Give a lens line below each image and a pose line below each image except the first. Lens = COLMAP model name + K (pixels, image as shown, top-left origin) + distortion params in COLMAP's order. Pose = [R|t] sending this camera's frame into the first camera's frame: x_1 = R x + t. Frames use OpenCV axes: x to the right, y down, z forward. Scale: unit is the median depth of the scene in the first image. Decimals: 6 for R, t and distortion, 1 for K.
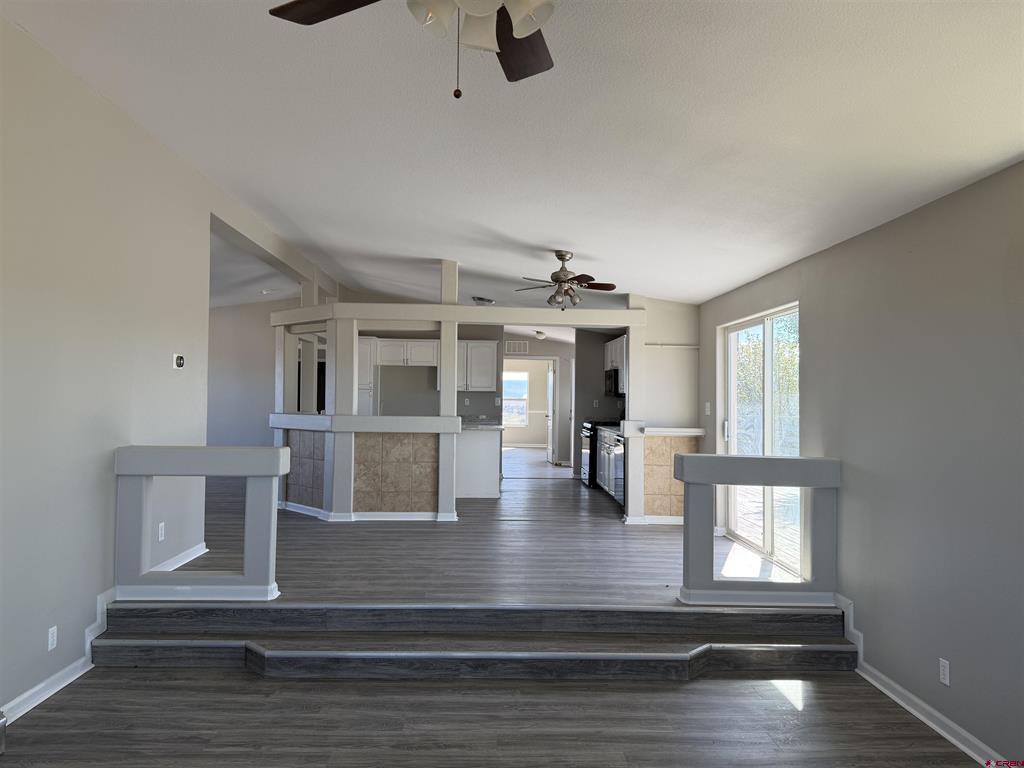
lens RADIAL K [[722.2, 0, 505.5], [0, 722.2, 392.4], [0, 0, 1]] dist [0.075111, -0.092731]
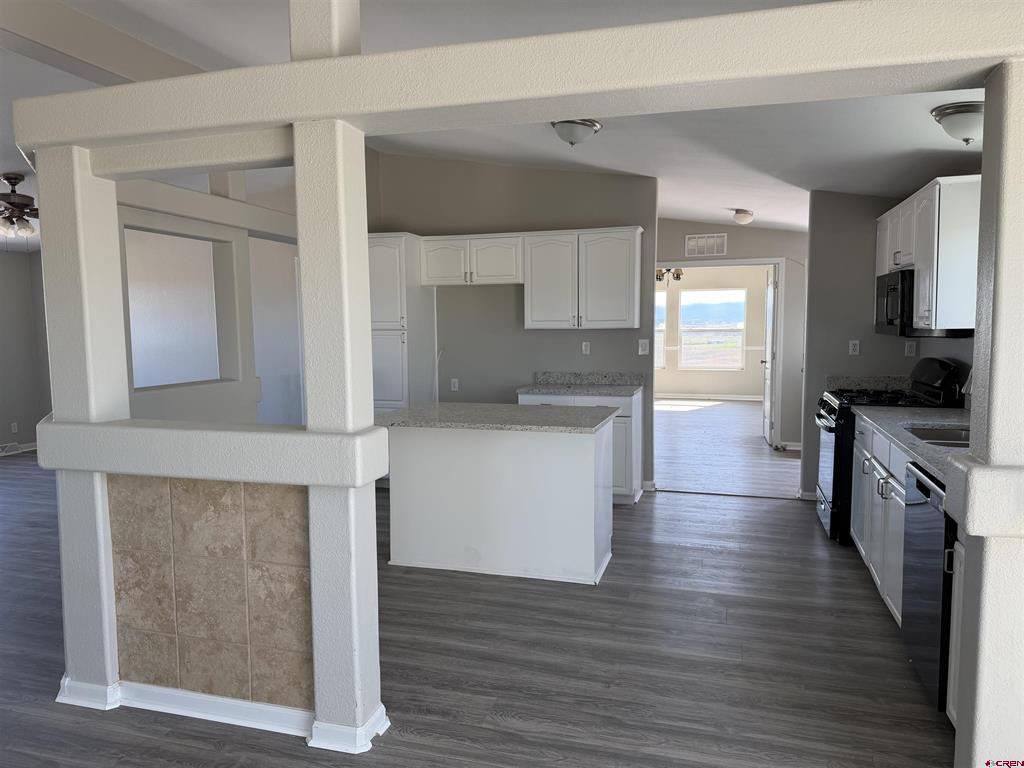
lens RADIAL K [[722.2, 0, 505.5], [0, 722.2, 392.4], [0, 0, 1]] dist [0.075111, -0.092731]
pose [[0.947298, 0.006761, -0.320282, 0.068707], [0.026140, 0.994812, 0.098315, -0.009393], [0.319285, -0.101505, 0.942207, 0.520382]]
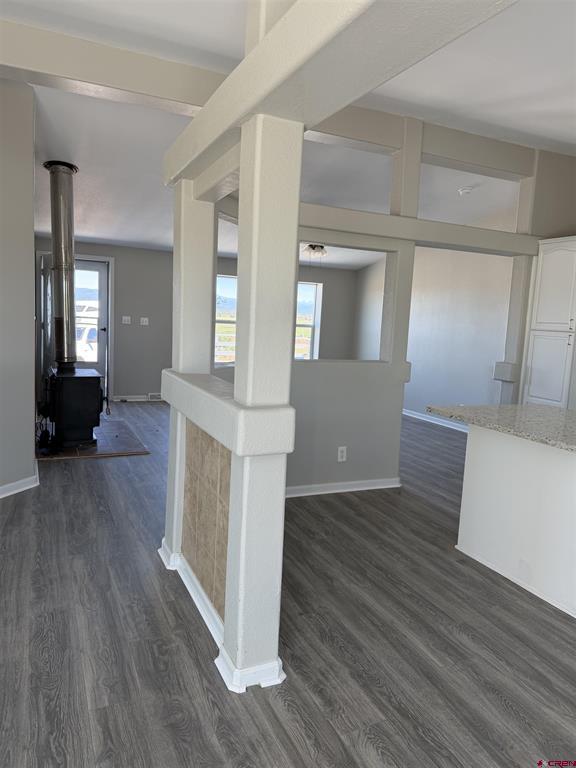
lens RADIAL K [[541.6, 0, 288.0], [0, 541.6, 384.0], [0, 0, 1]] dist [0.075111, -0.092731]
pose [[0.392447, 0.117205, -0.912277, 0.124877], [-0.037380, 0.993061, 0.111504, -0.004483], [0.919015, -0.009659, 0.394104, 0.656898]]
